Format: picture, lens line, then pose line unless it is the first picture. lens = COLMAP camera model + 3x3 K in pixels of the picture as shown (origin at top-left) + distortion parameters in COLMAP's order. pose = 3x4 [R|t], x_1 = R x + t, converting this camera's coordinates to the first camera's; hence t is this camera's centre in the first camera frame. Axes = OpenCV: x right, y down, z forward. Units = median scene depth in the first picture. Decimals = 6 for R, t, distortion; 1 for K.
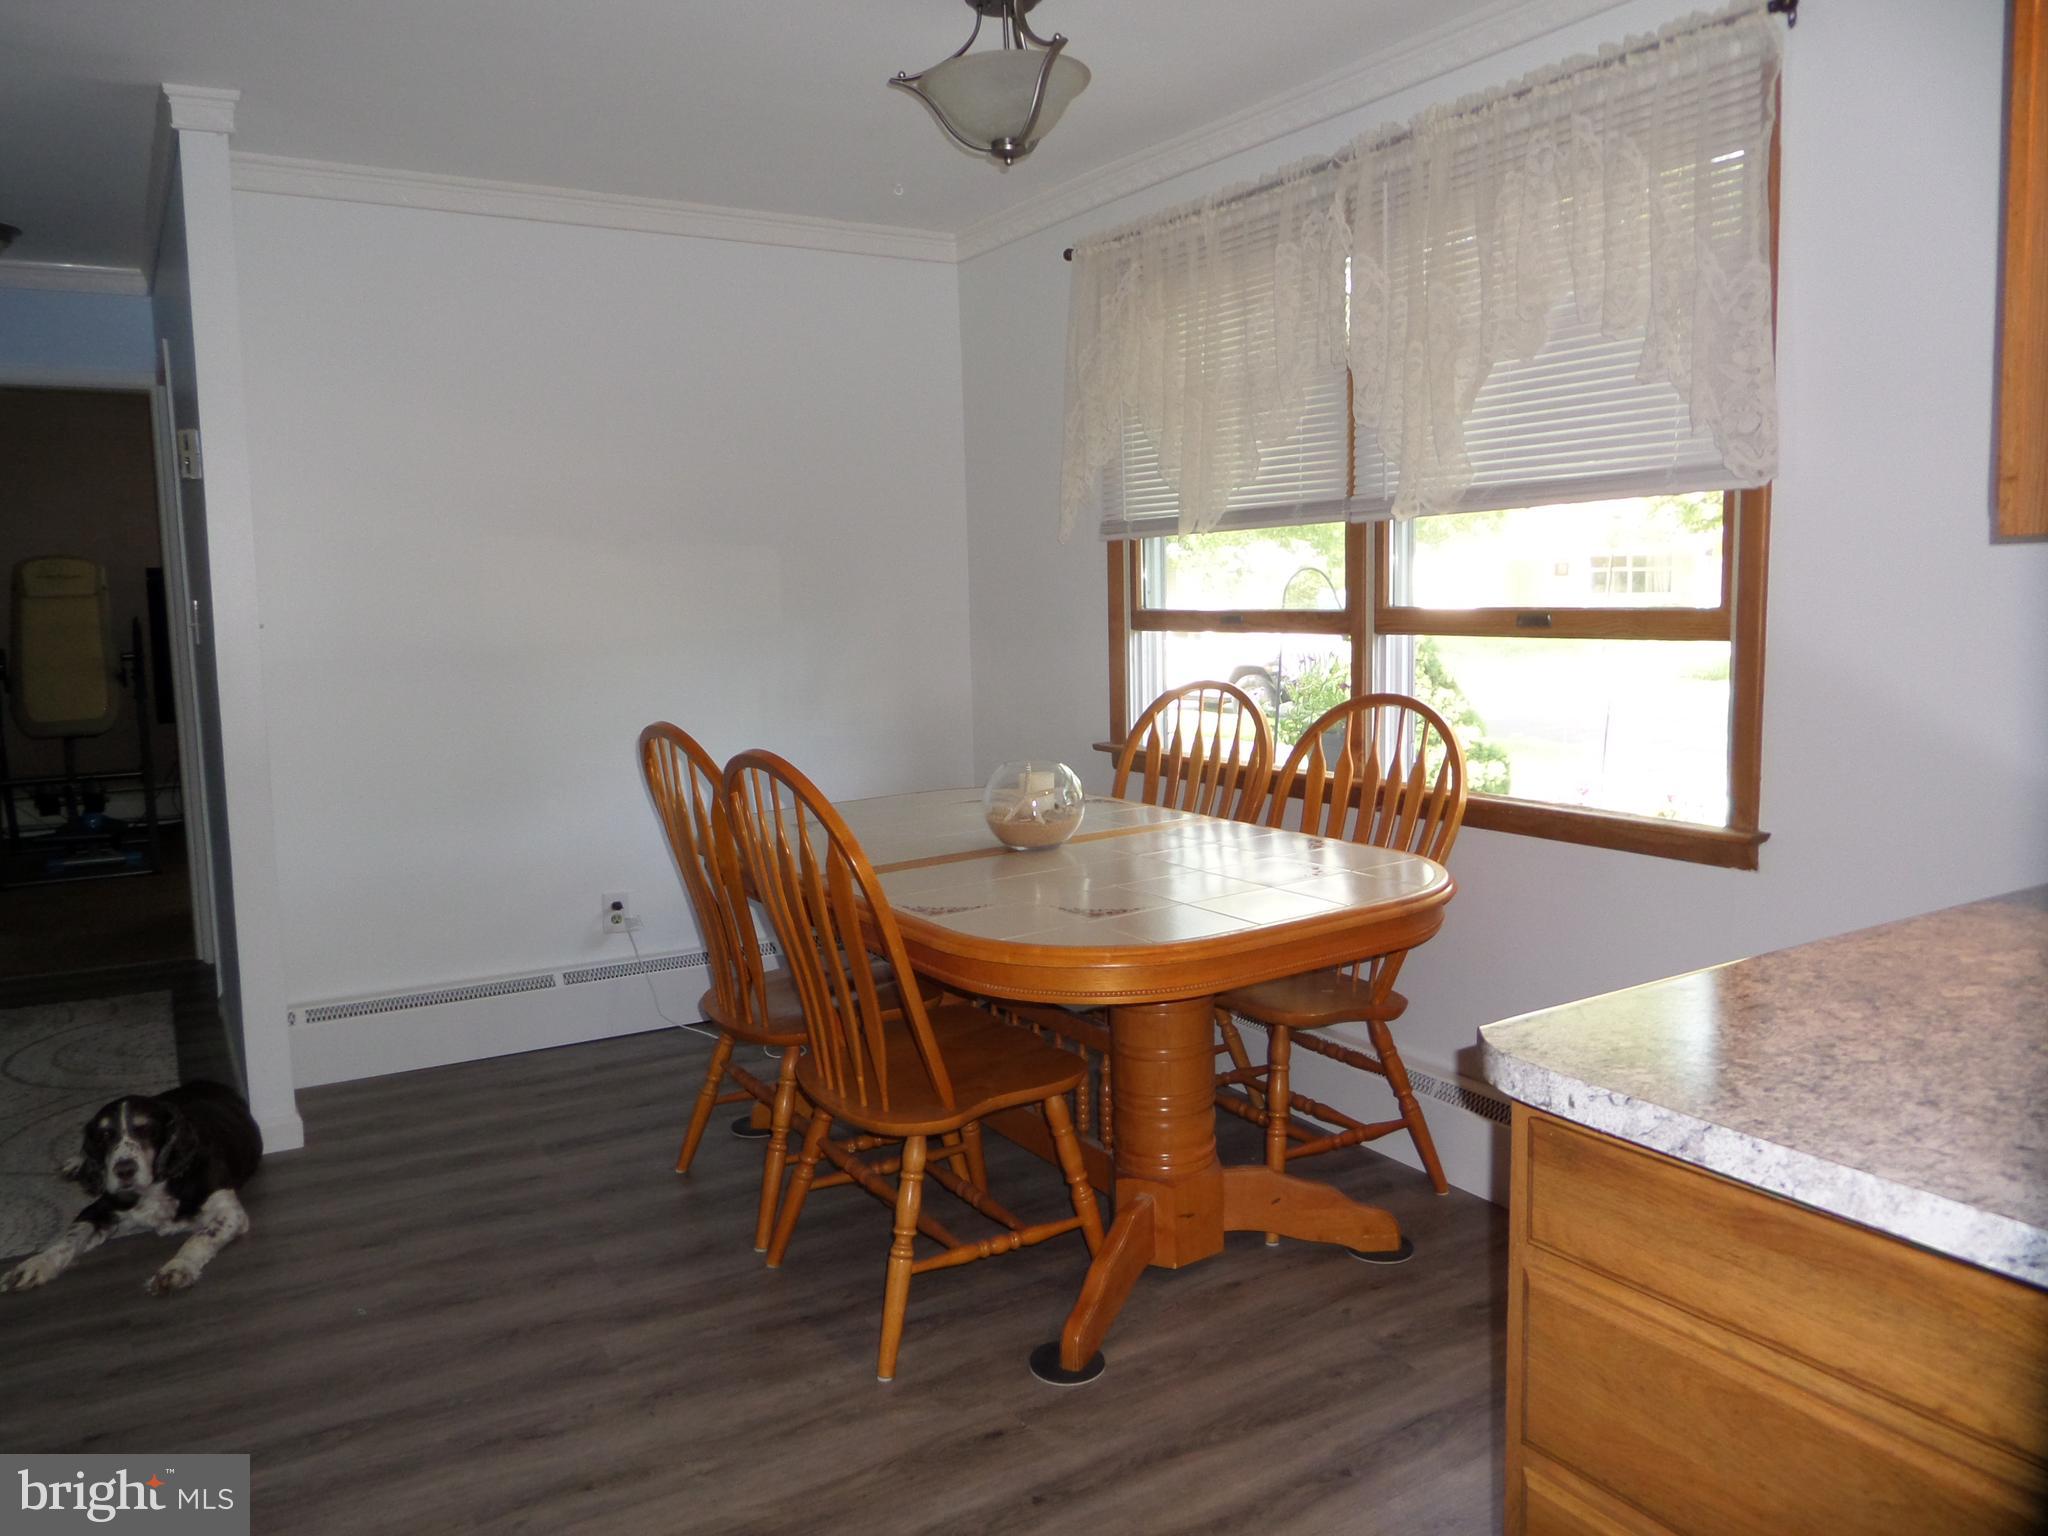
lens RADIAL K [[1489.0, 0, 1028.4], [0, 1489.0, 762.8], [0, 0, 1]] dist [-0.009468, -0.010994]
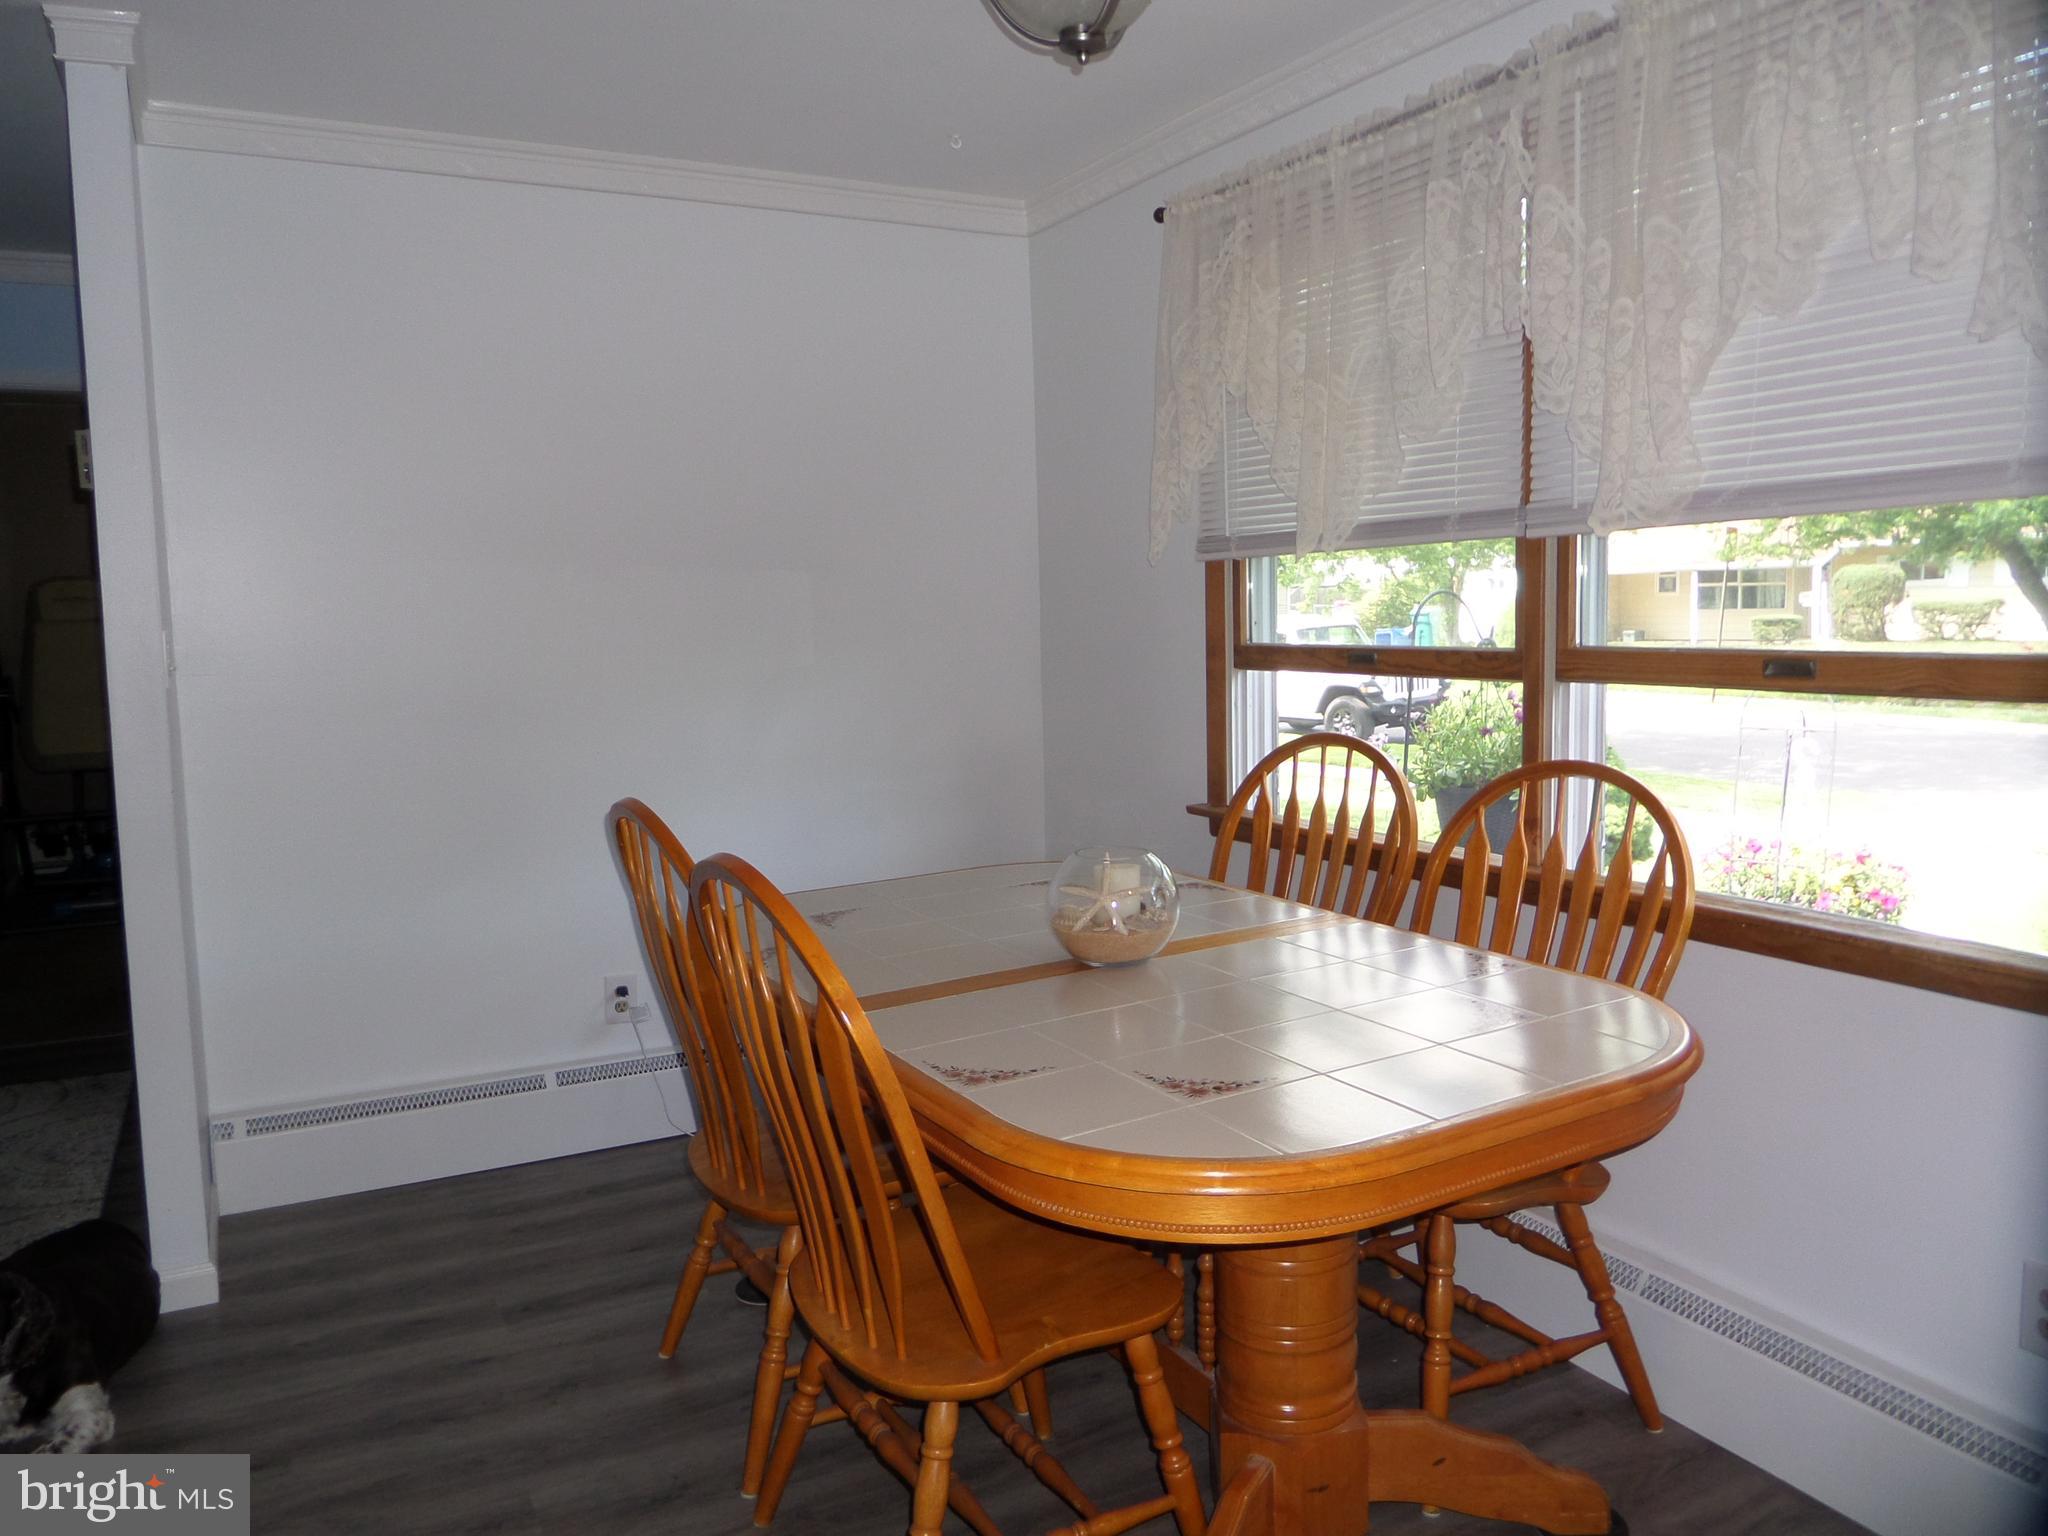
lens RADIAL K [[1489.0, 0, 1024.5], [0, 1489.0, 760.1], [0, 0, 1]] dist [-0.009468, -0.010994]
pose [[0.998224, 0.005508, -0.059309, 0.003323], [-0.006222, 0.999910, -0.011870, -0.037518], [0.059238, 0.012218, 0.998169, 0.228972]]
